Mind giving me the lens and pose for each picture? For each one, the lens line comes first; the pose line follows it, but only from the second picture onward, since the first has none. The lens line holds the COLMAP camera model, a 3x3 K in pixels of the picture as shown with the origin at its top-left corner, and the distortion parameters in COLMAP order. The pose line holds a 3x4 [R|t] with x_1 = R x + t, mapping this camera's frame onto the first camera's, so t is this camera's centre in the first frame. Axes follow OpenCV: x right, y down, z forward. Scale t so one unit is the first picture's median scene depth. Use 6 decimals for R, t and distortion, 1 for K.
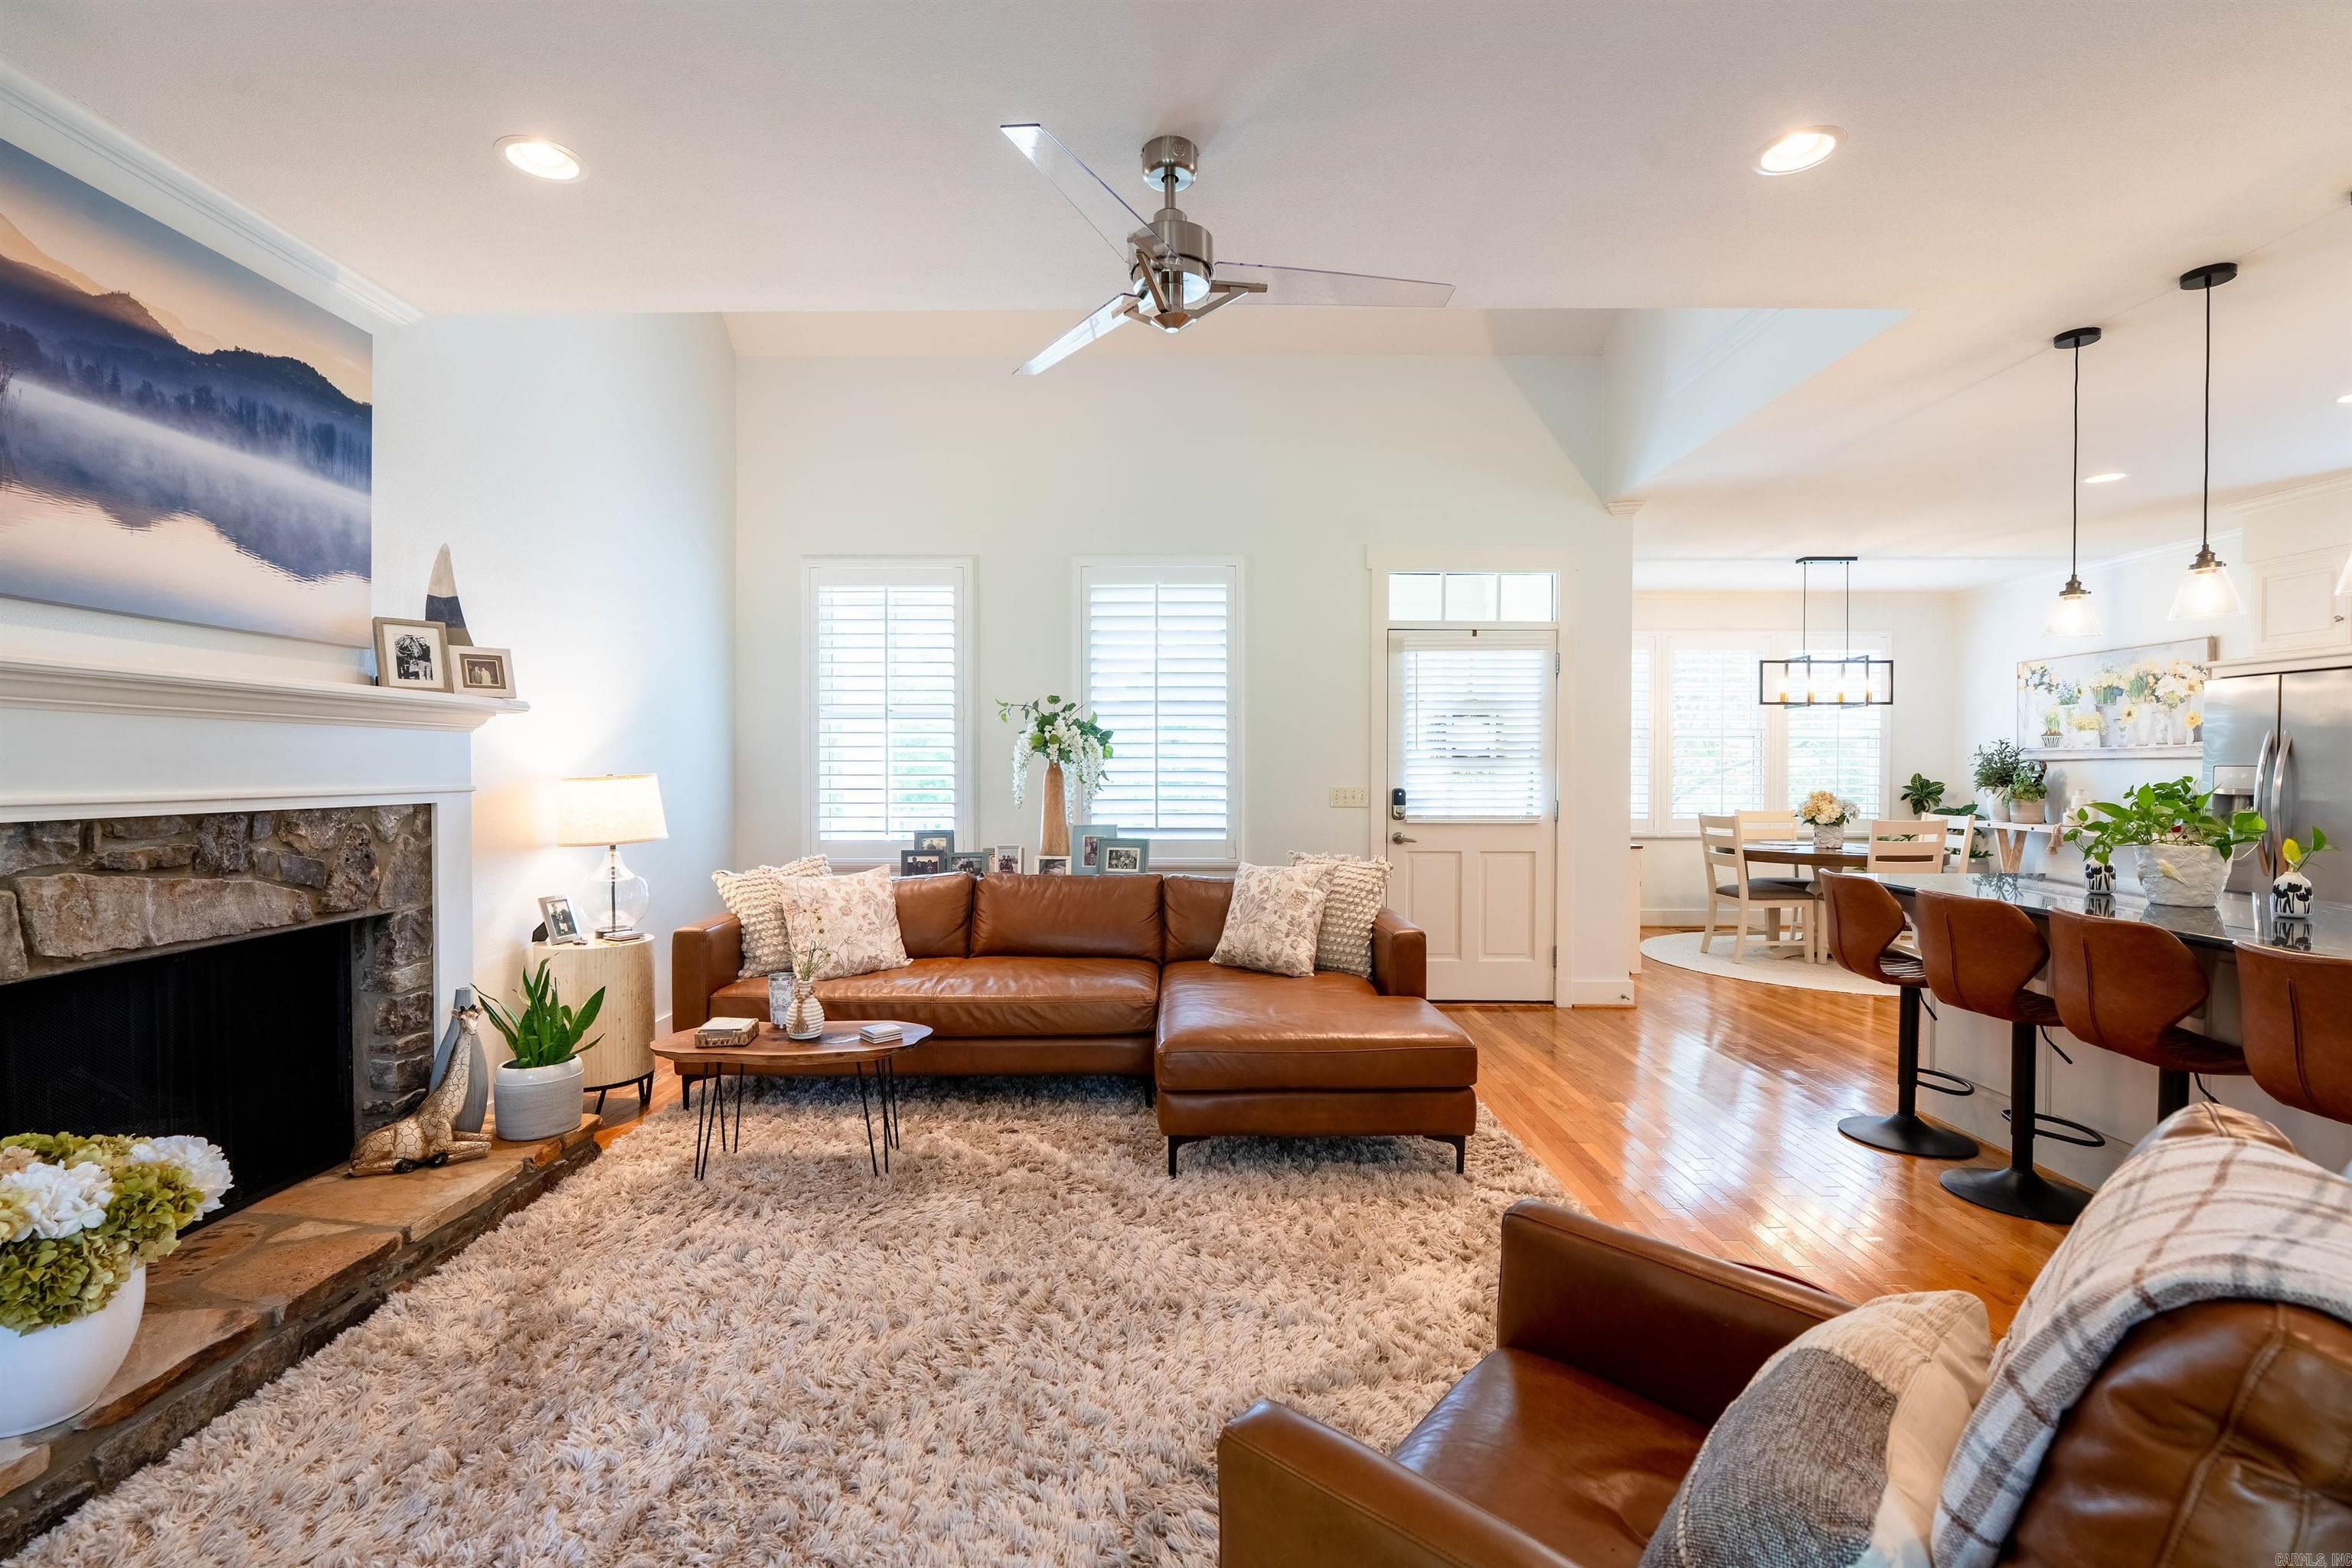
lens RADIAL K [[1055.6, 0, 1176.0], [0, 1055.6, 784.0], [0, 0, 1]] dist [-0.002296, 0.000576]
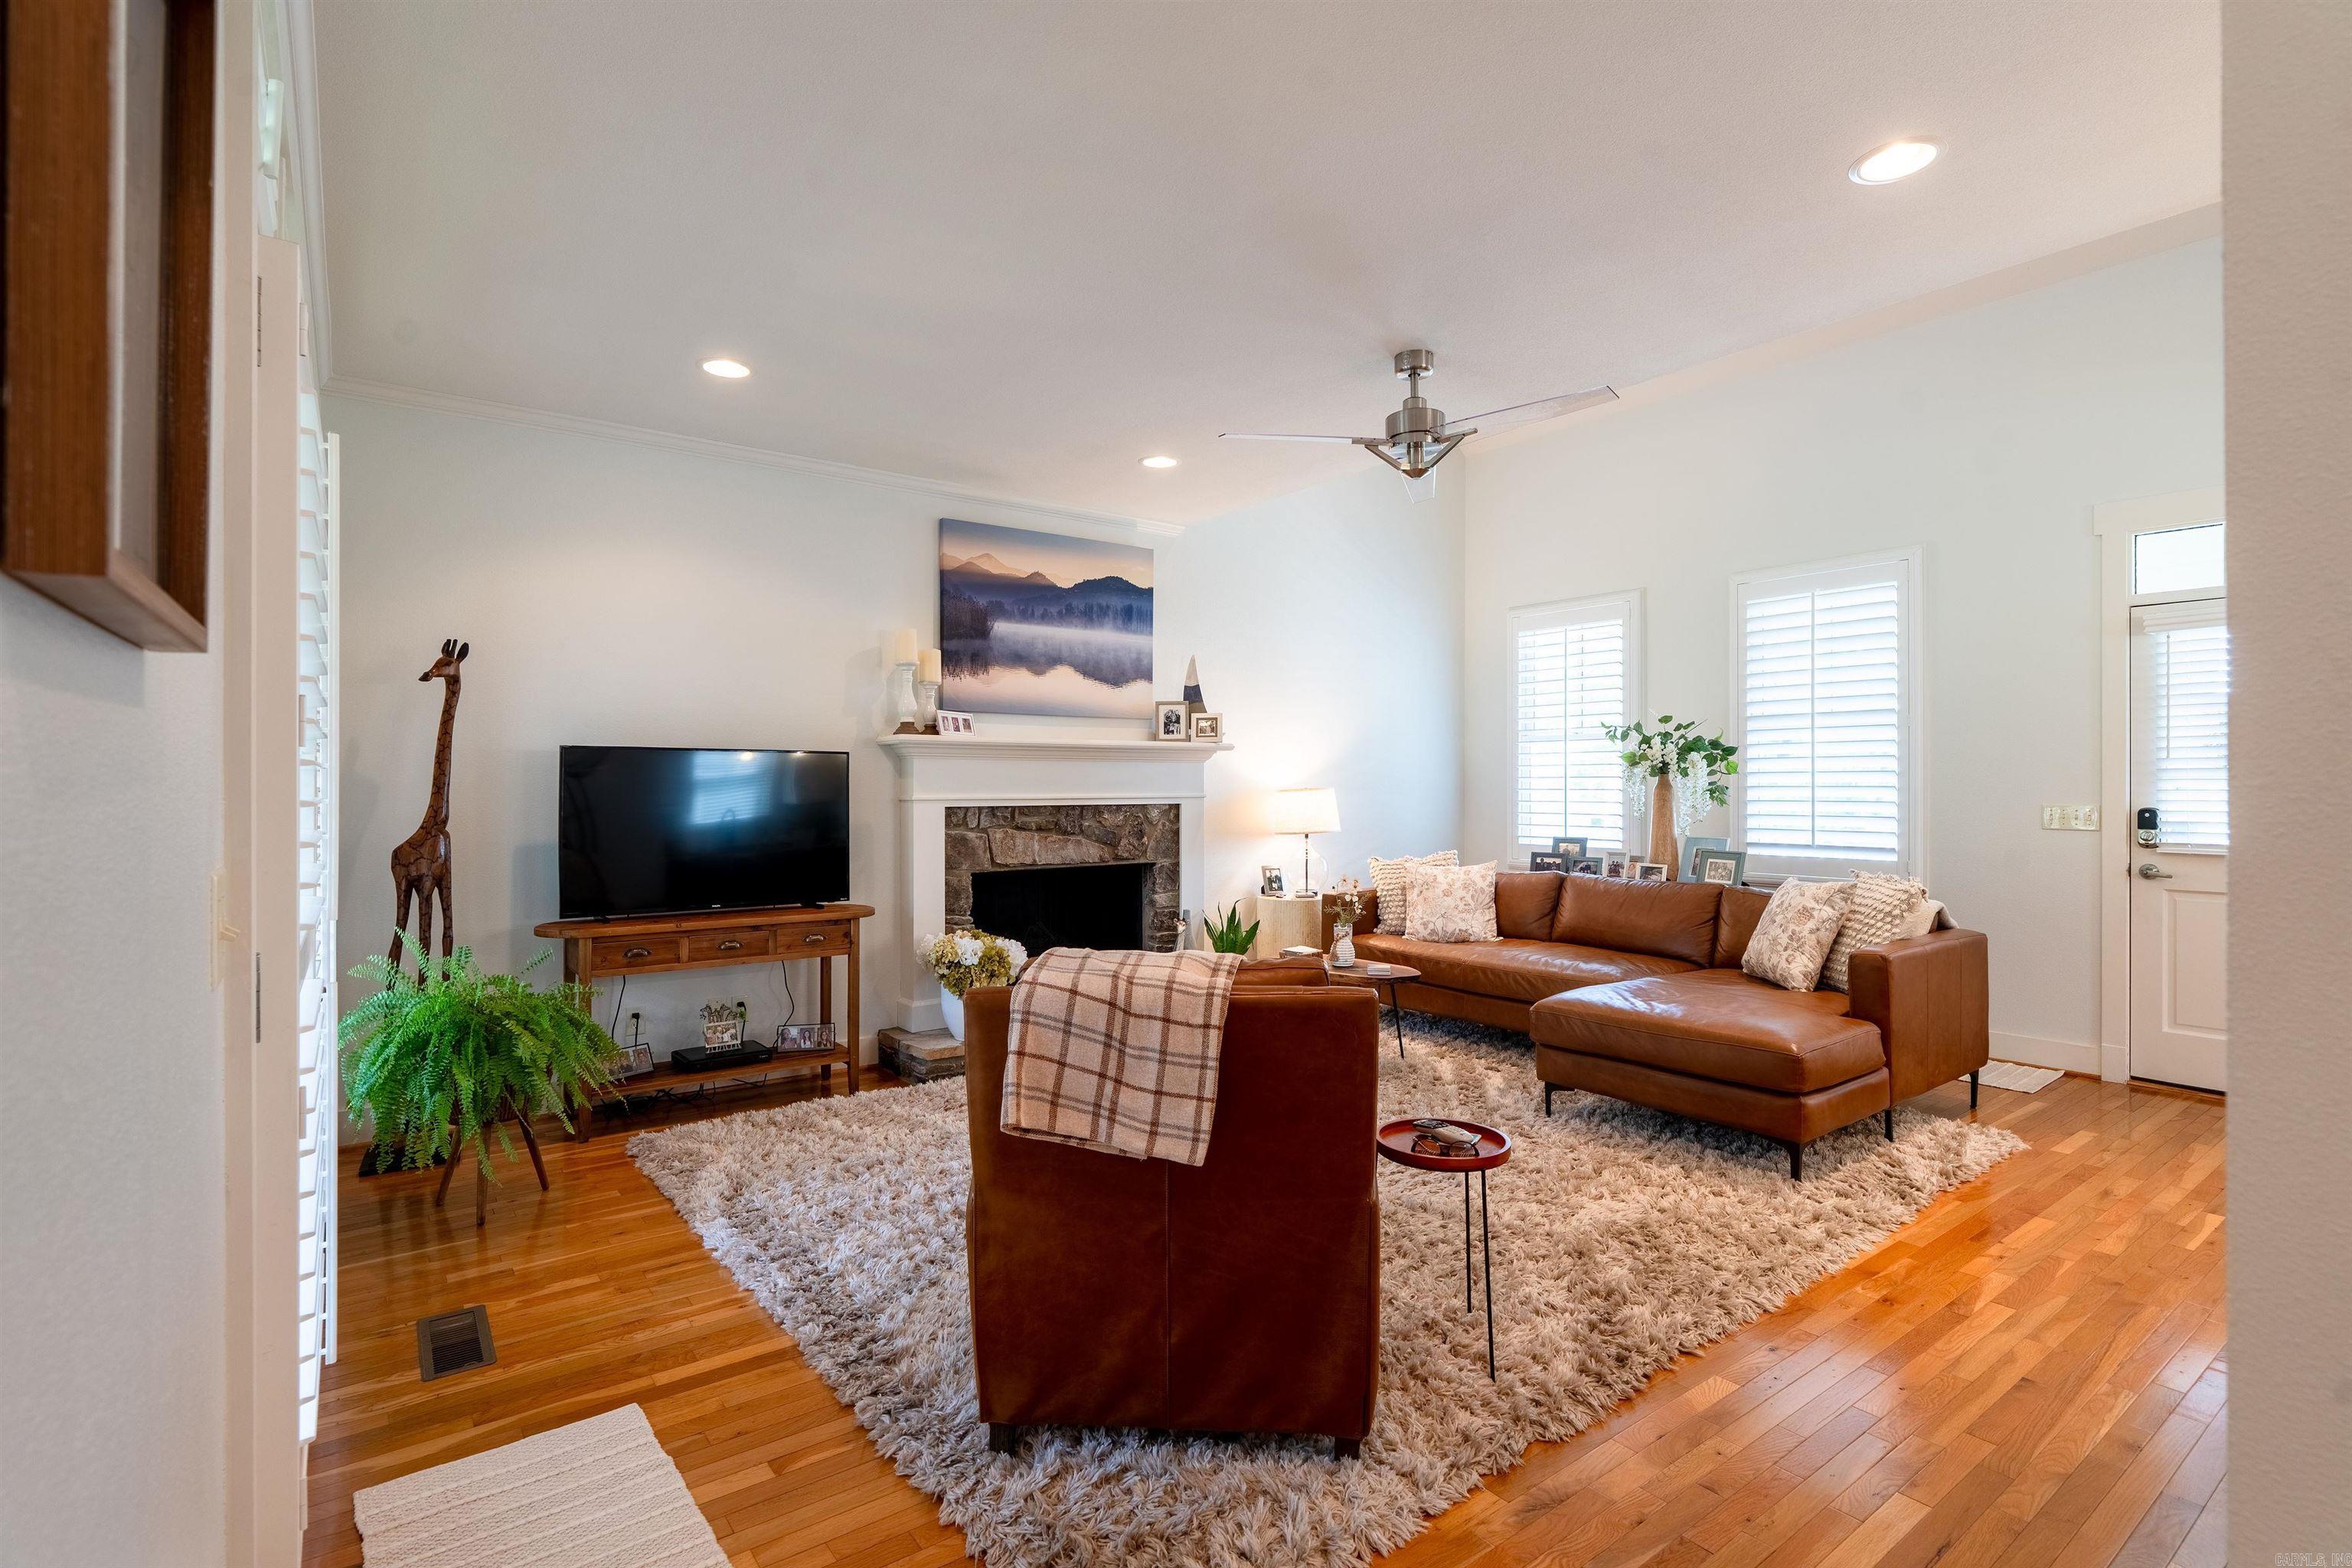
lens RADIAL K [[1126.7, 0, 1176.0], [0, 1126.7, 784.0], [0, 0, 1]] dist [-0.001819, 0.000003]
pose [[0.602257, -0.001692, -0.798300, 0.816548], [-0.010426, 0.999896, -0.009985, 0.004071], [0.798234, 0.014337, 0.602177, -0.147698]]
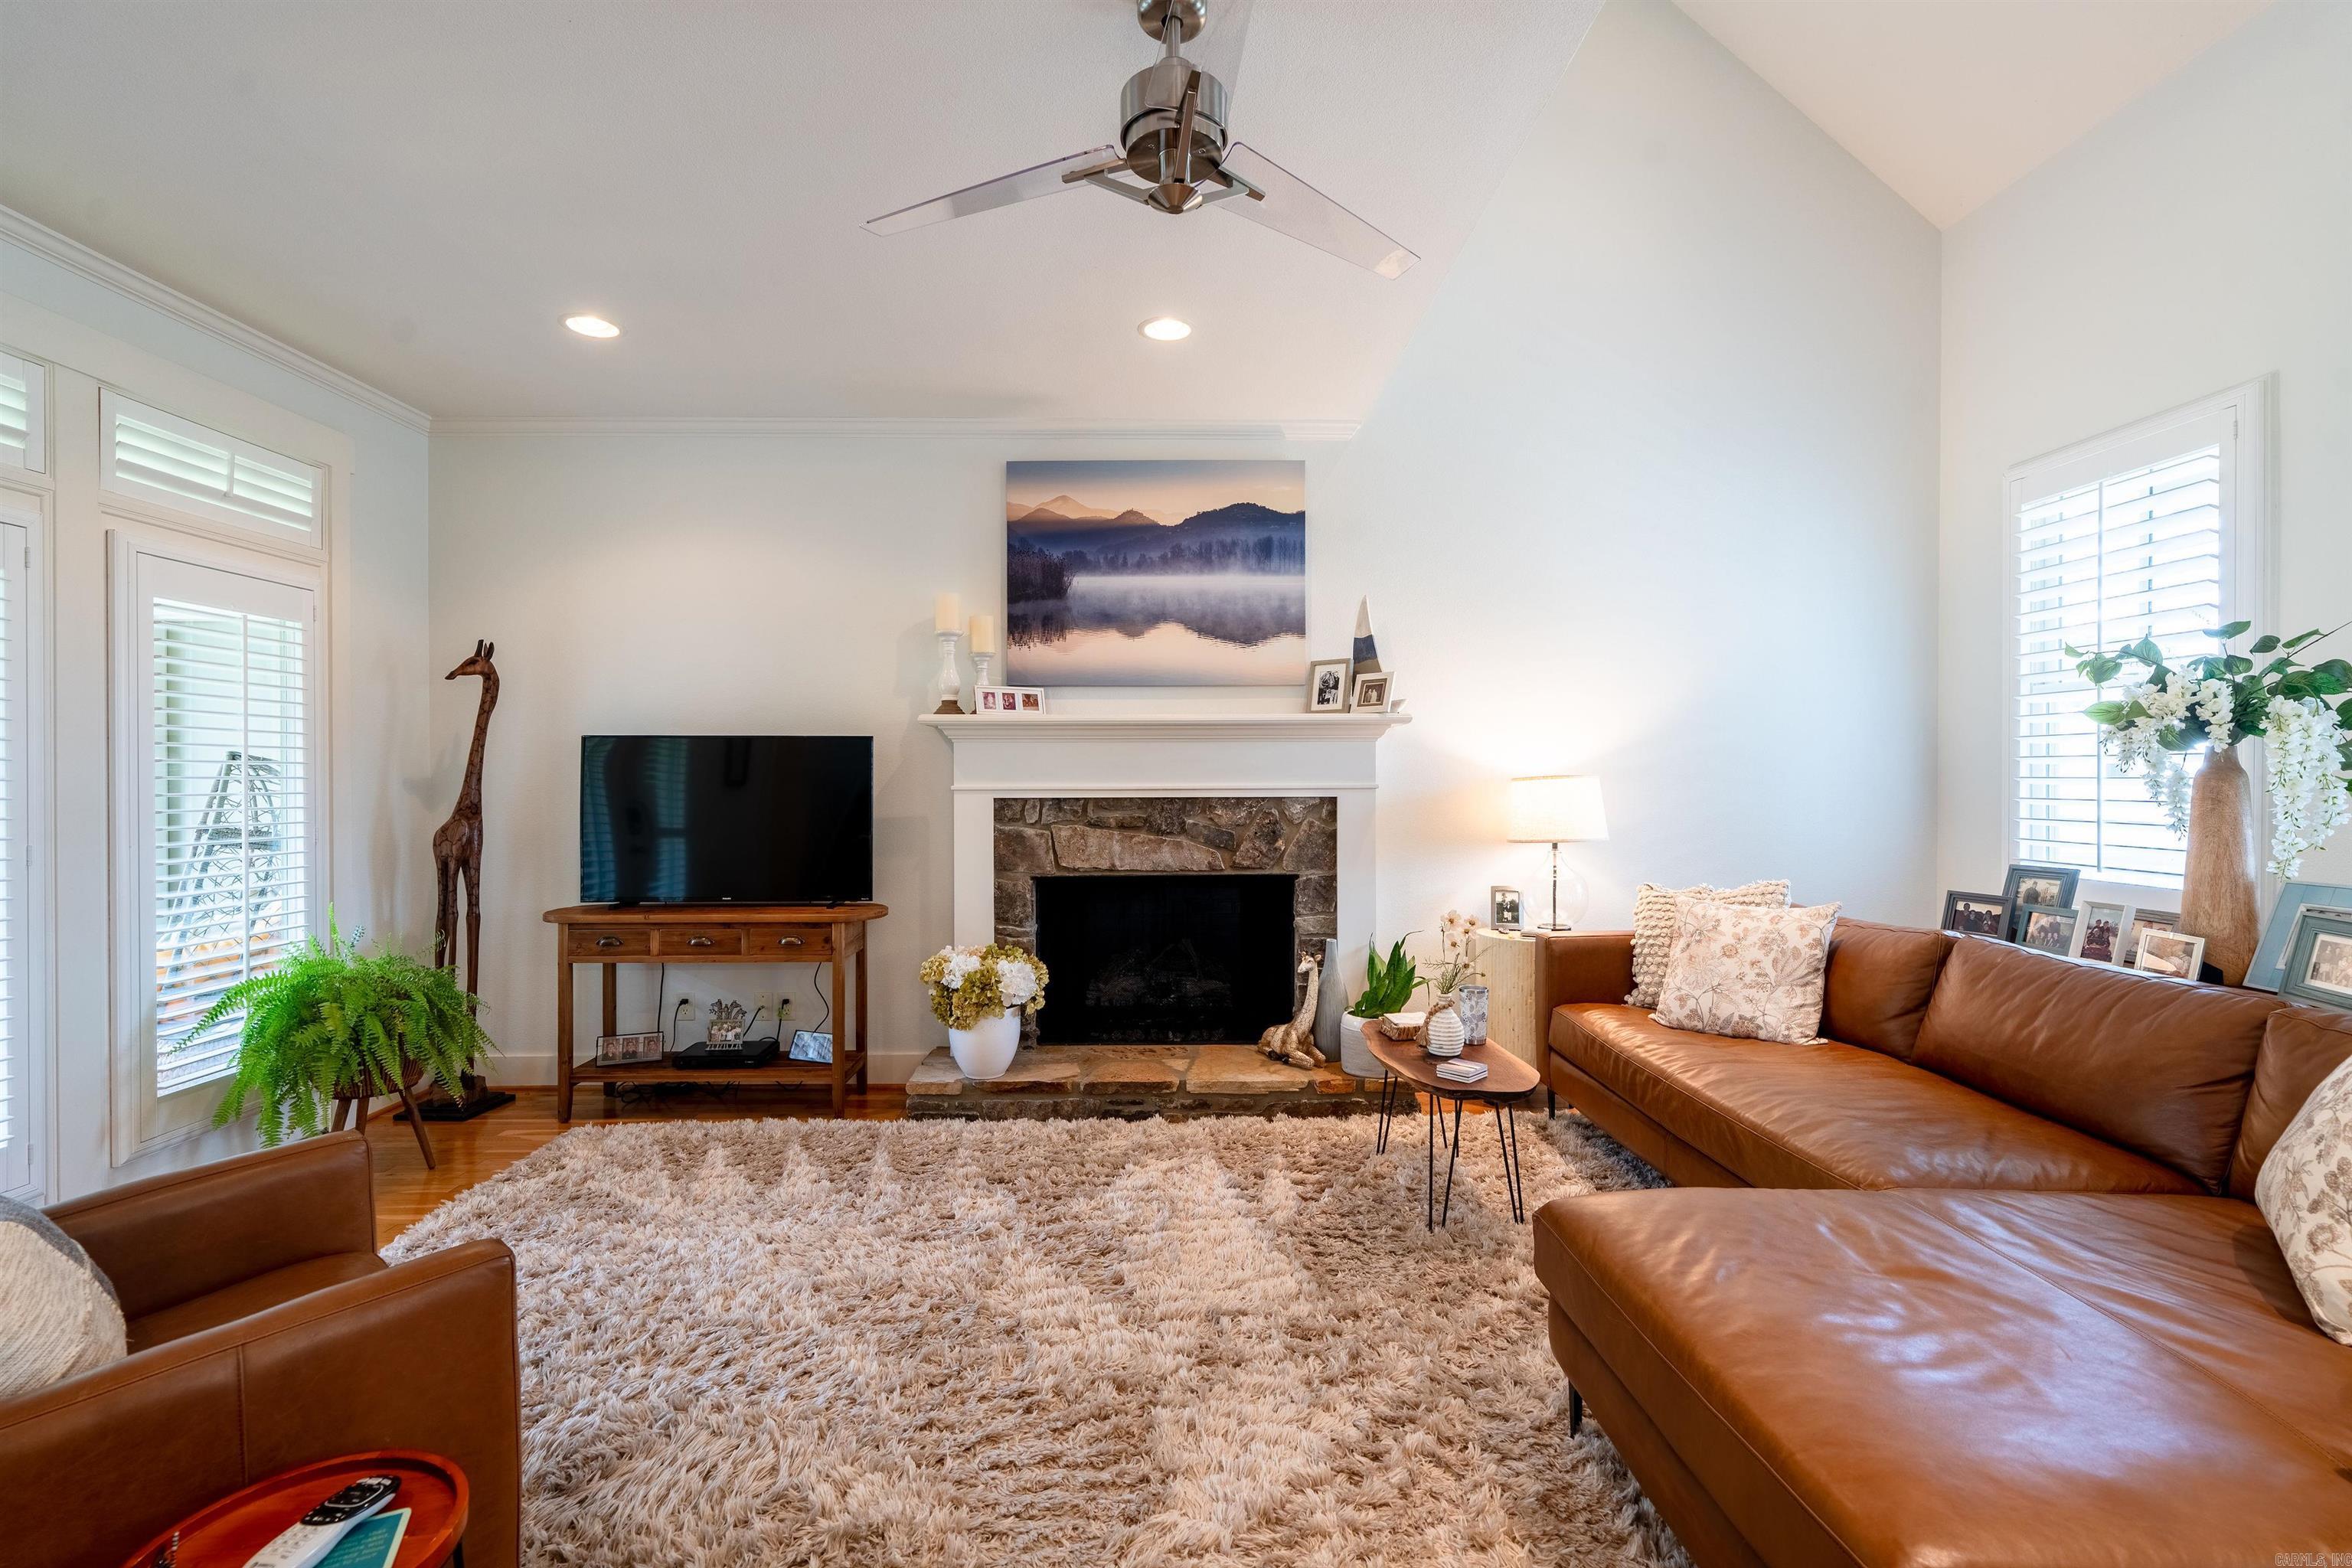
lens RADIAL K [[1063.6, 0, 1170.7], [0, 1063.6, 782.3], [0, 0, 1]] dist [-0.002220, 0.000918]
pose [[0.019014, 0.007028, -0.999795, 0.631885], [-0.011411, 0.999912, 0.006812, -0.006822], [0.999754, 0.011279, 0.019093, 0.781224]]
